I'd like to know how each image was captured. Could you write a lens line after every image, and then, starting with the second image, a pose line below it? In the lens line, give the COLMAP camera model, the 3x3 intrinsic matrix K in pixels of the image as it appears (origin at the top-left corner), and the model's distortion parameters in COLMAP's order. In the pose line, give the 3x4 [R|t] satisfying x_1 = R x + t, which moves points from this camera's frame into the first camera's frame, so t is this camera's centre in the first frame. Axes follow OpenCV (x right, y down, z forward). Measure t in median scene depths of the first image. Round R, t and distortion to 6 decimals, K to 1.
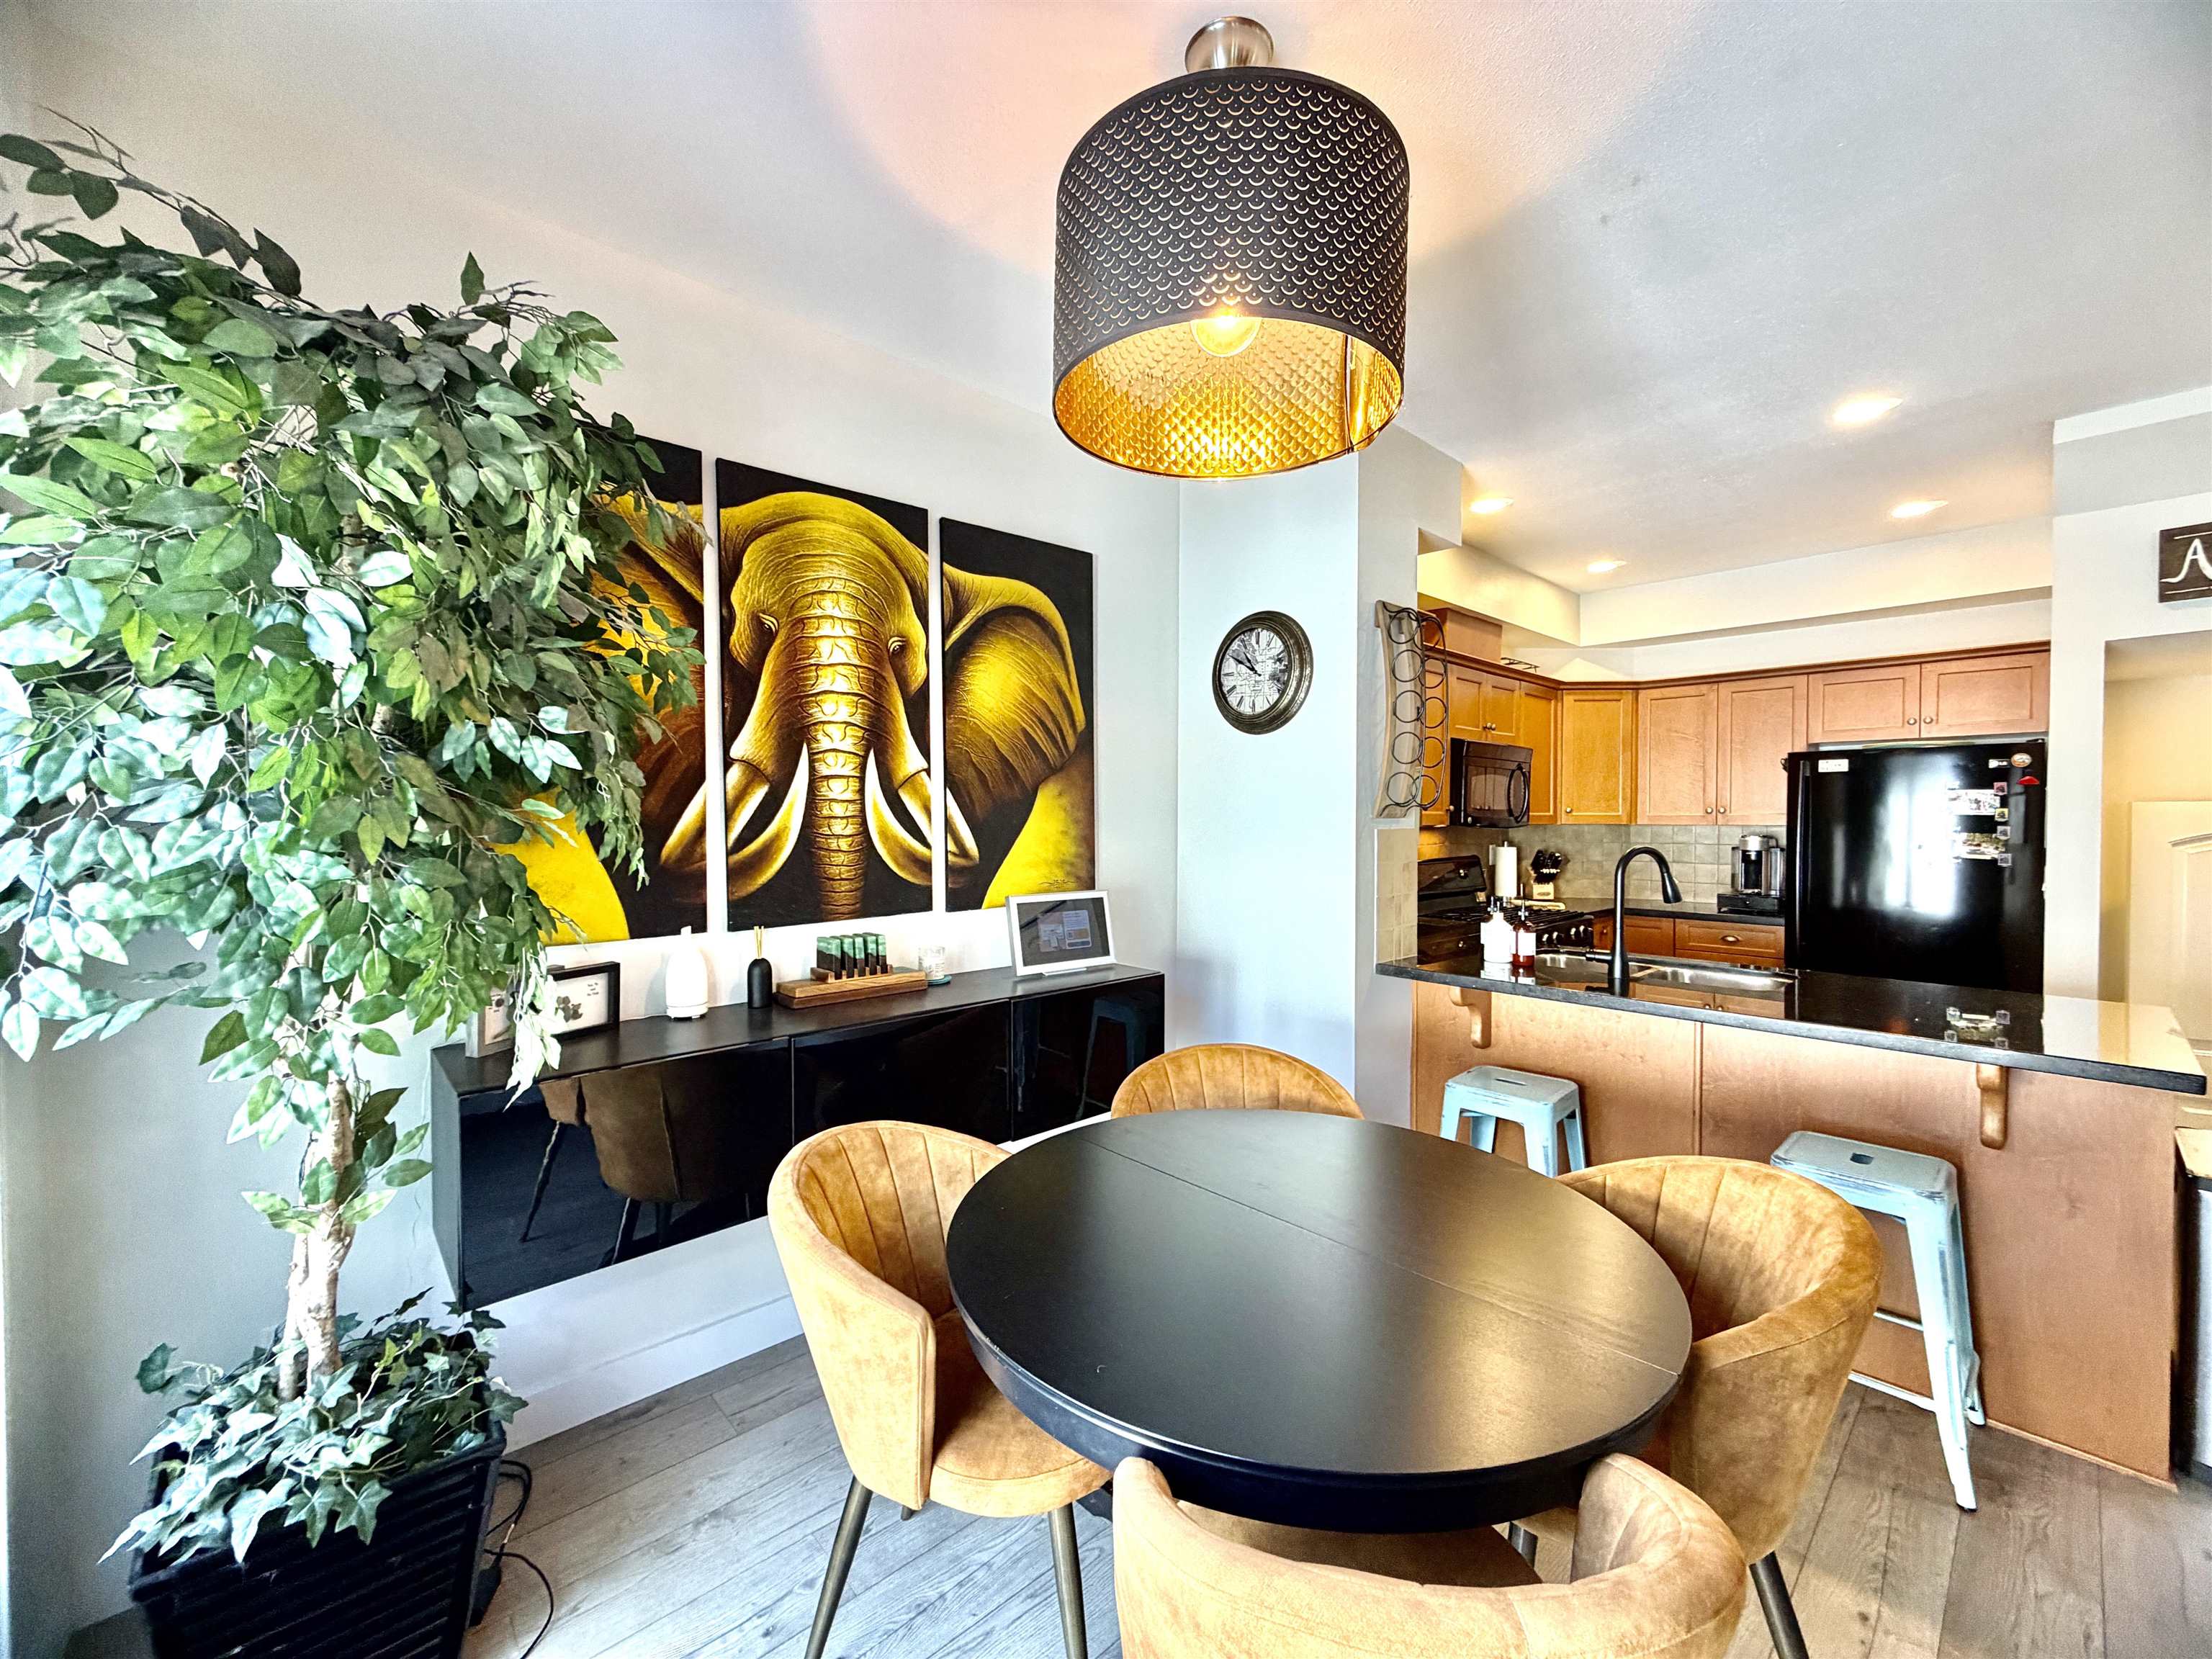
lens RADIAL K [[883.6, 0, 1098.9], [0, 883.6, 828.3], [0, 0, 1]] dist [0.000748, 0.000034]
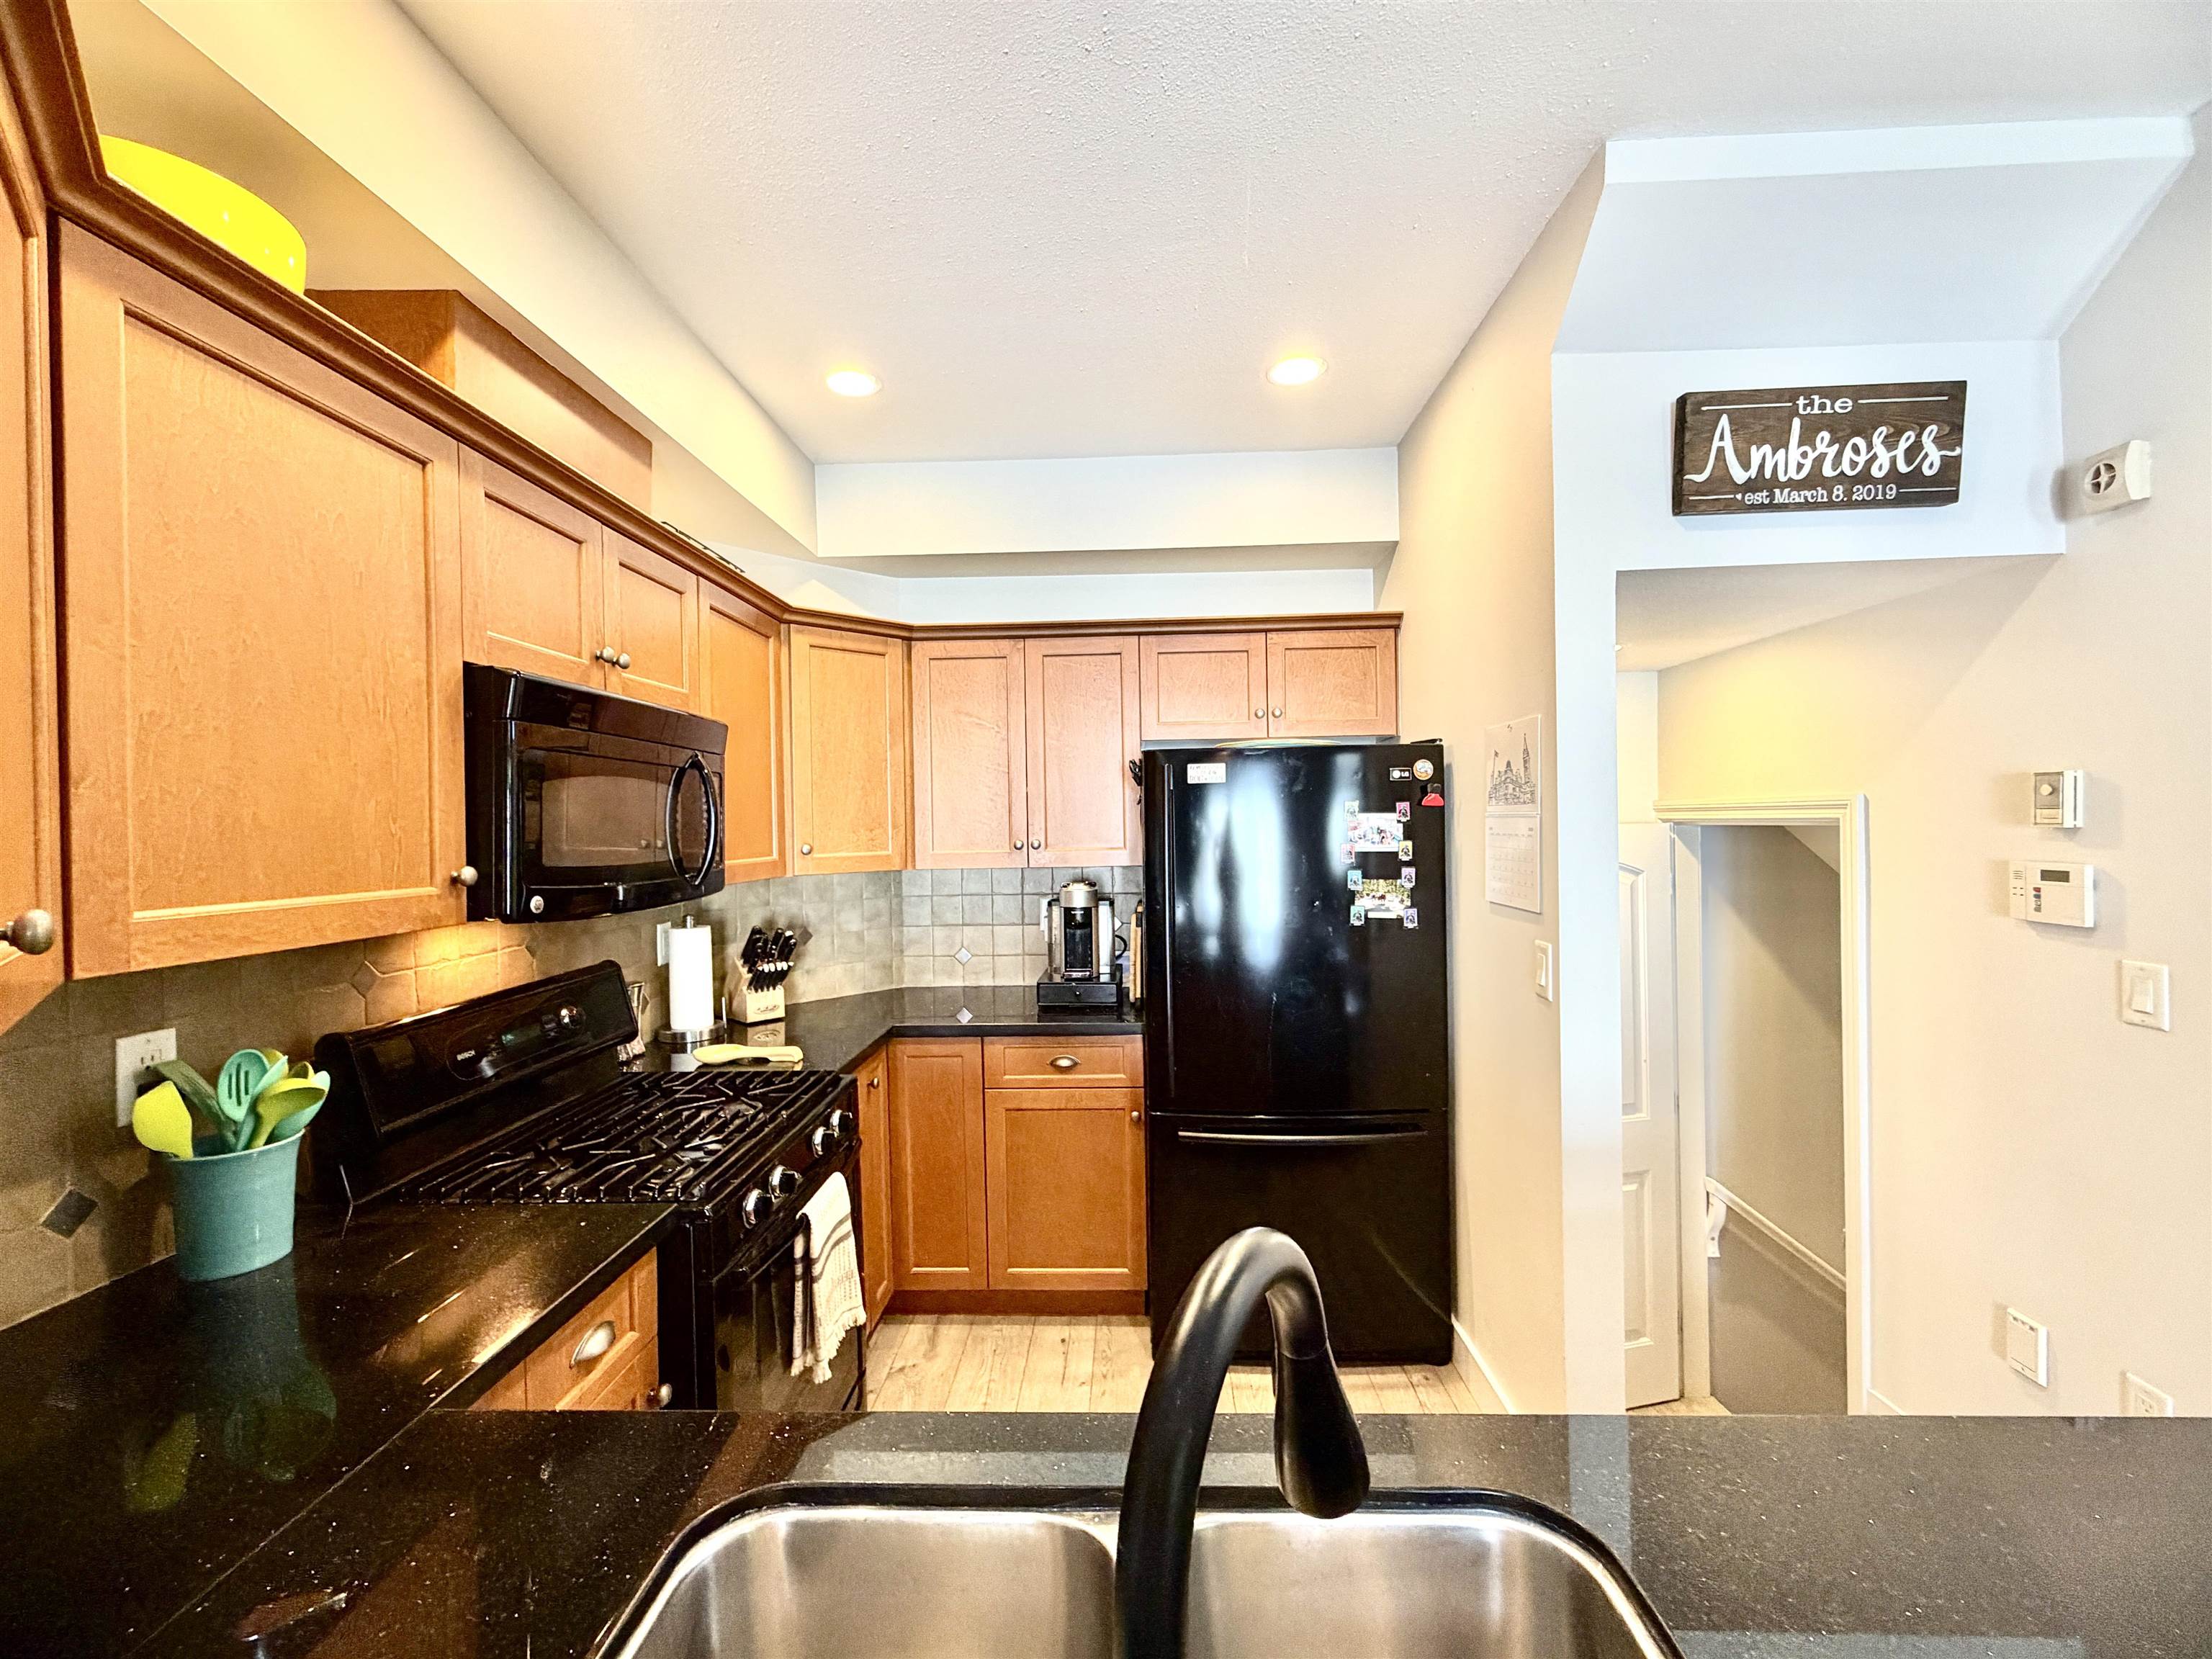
lens RADIAL K [[903.8, 0, 1106.0], [0, 903.8, 829.5], [0, 0, 1]] dist [0.000695, 0.000068]
pose [[0.697644, -0.018460, 0.716206, 0.503882], [0.028715, 0.999585, -0.002206, -0.048944], [-0.715868, 0.022105, 0.697885, 0.922270]]
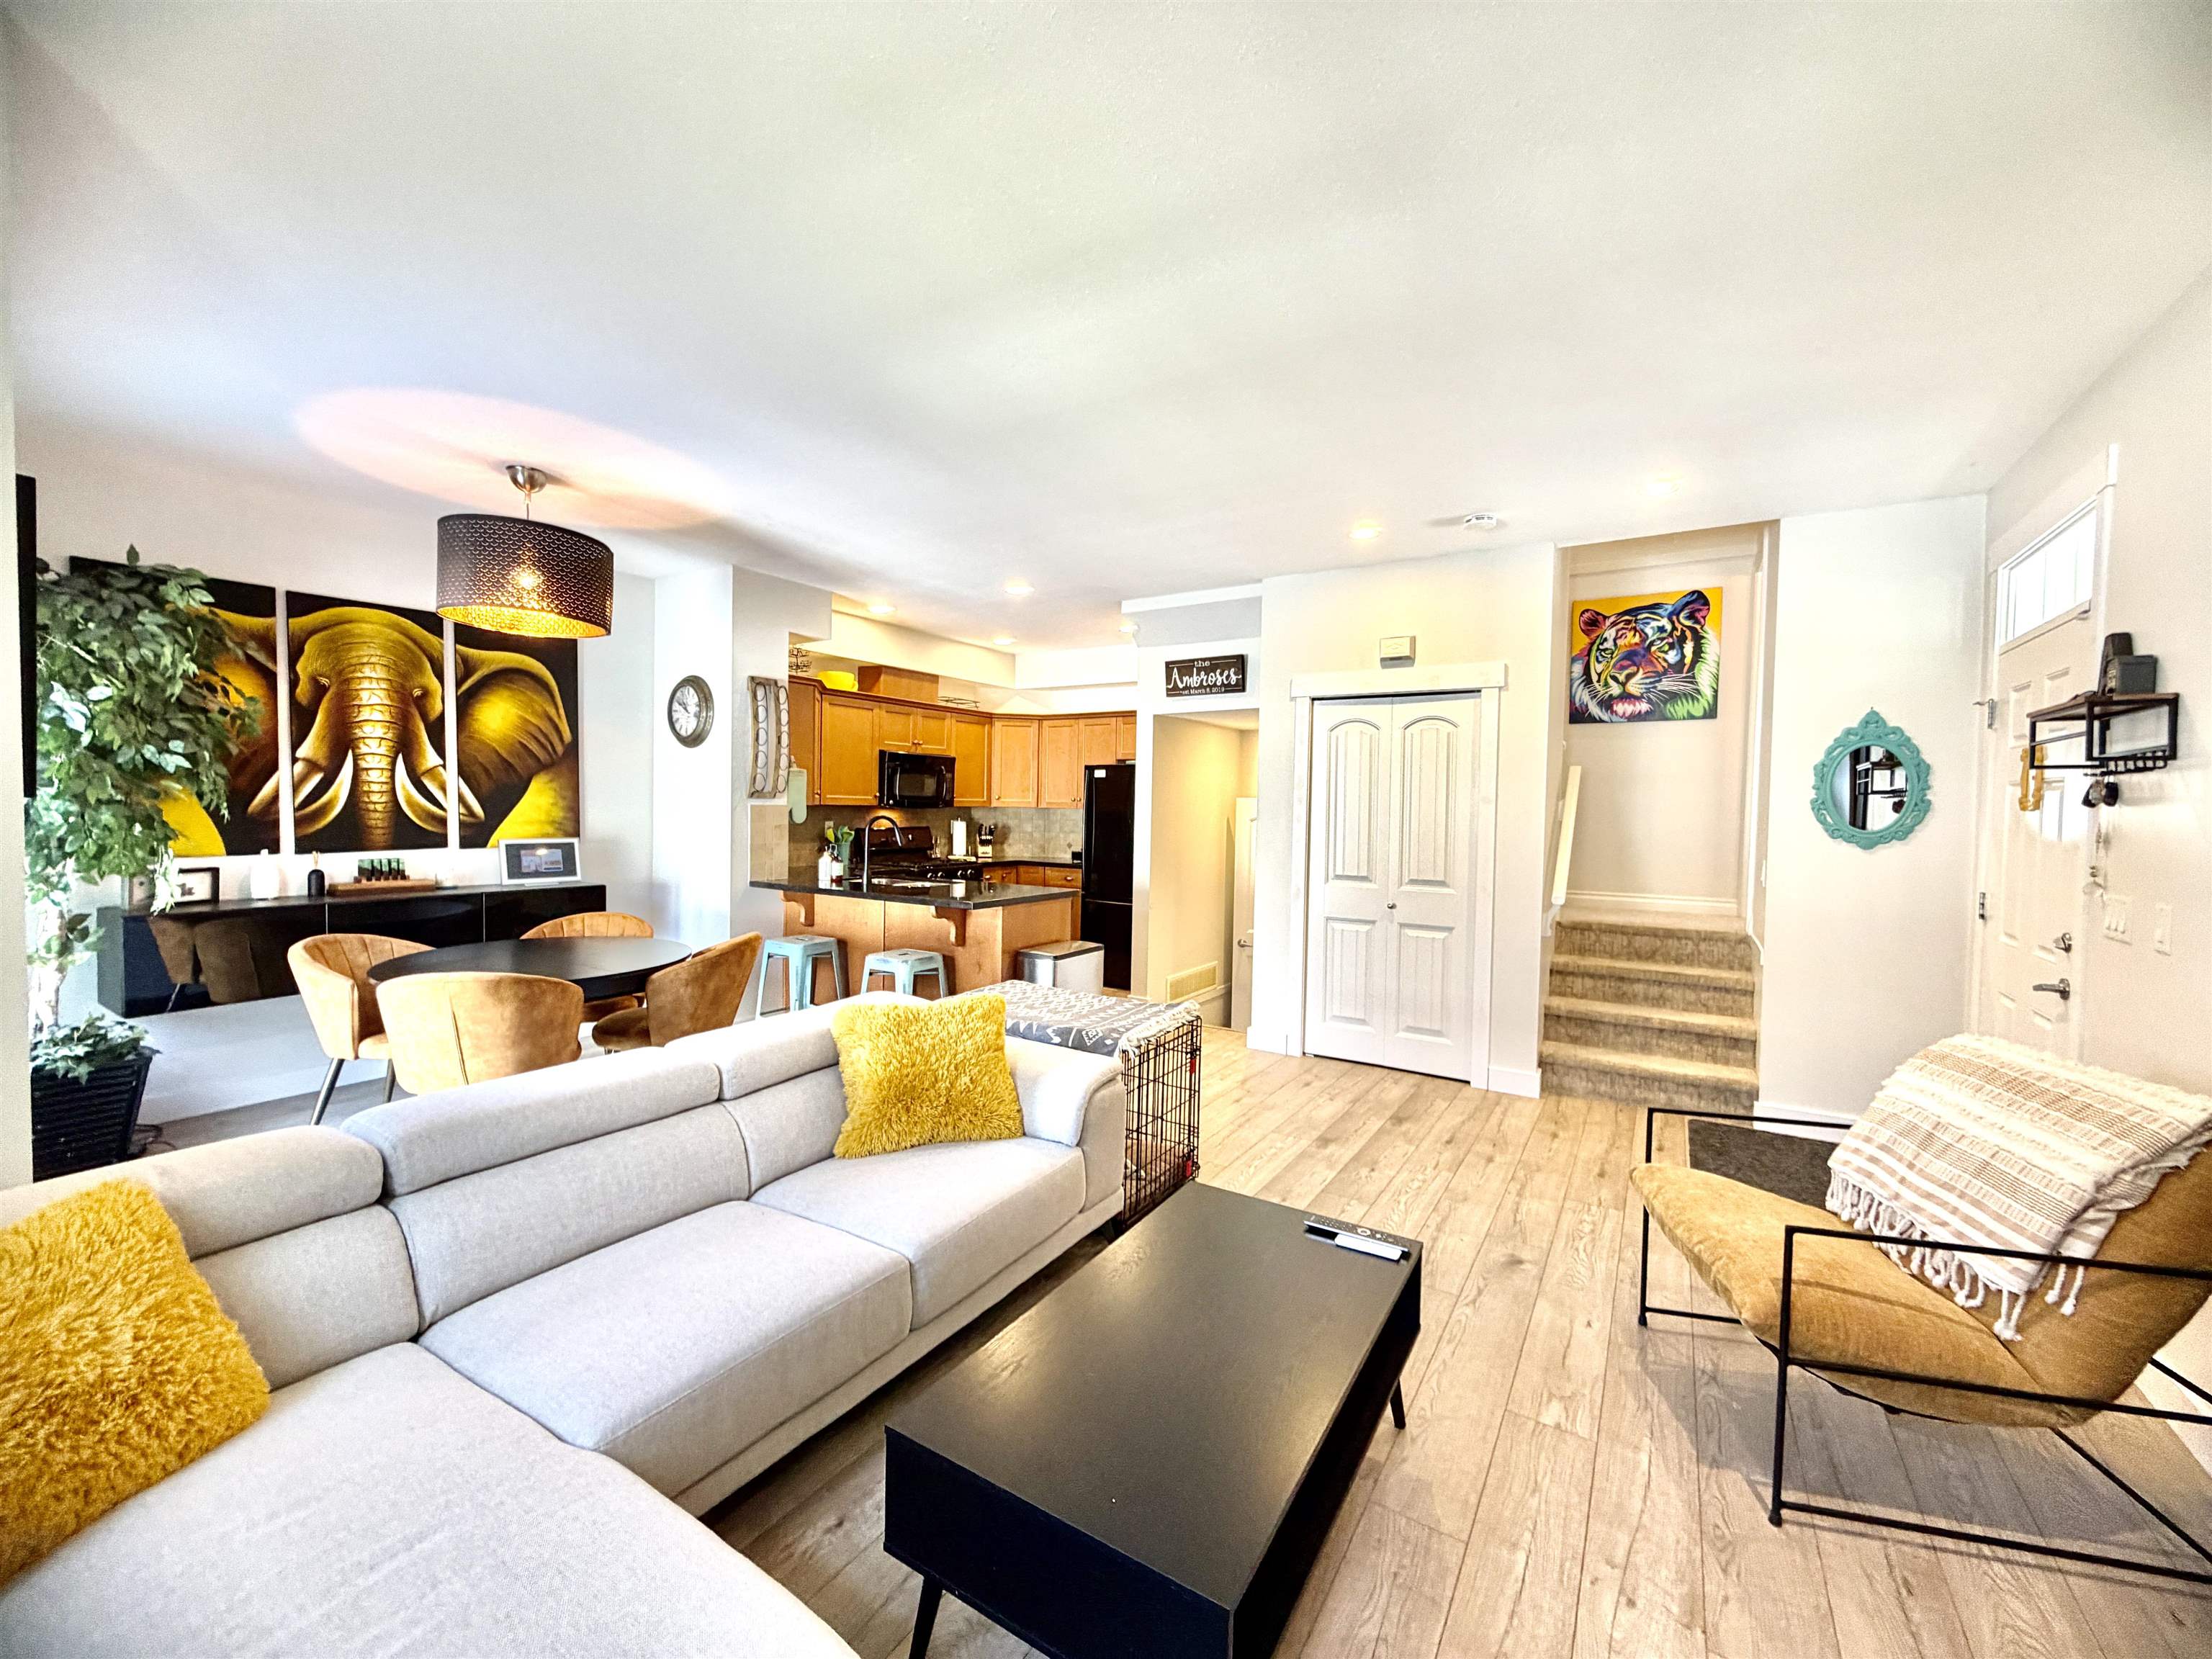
lens RADIAL K [[883.6, 0, 1098.9], [0, 883.6, 828.3], [0, 0, 1]] dist [0.000748, 0.000034]
pose [[0.966522, 0.008470, 0.256442, 0.586399], [-0.012669, 0.999811, 0.014725, 0.014439], [-0.256269, -0.017481, 0.966447, -0.969698]]
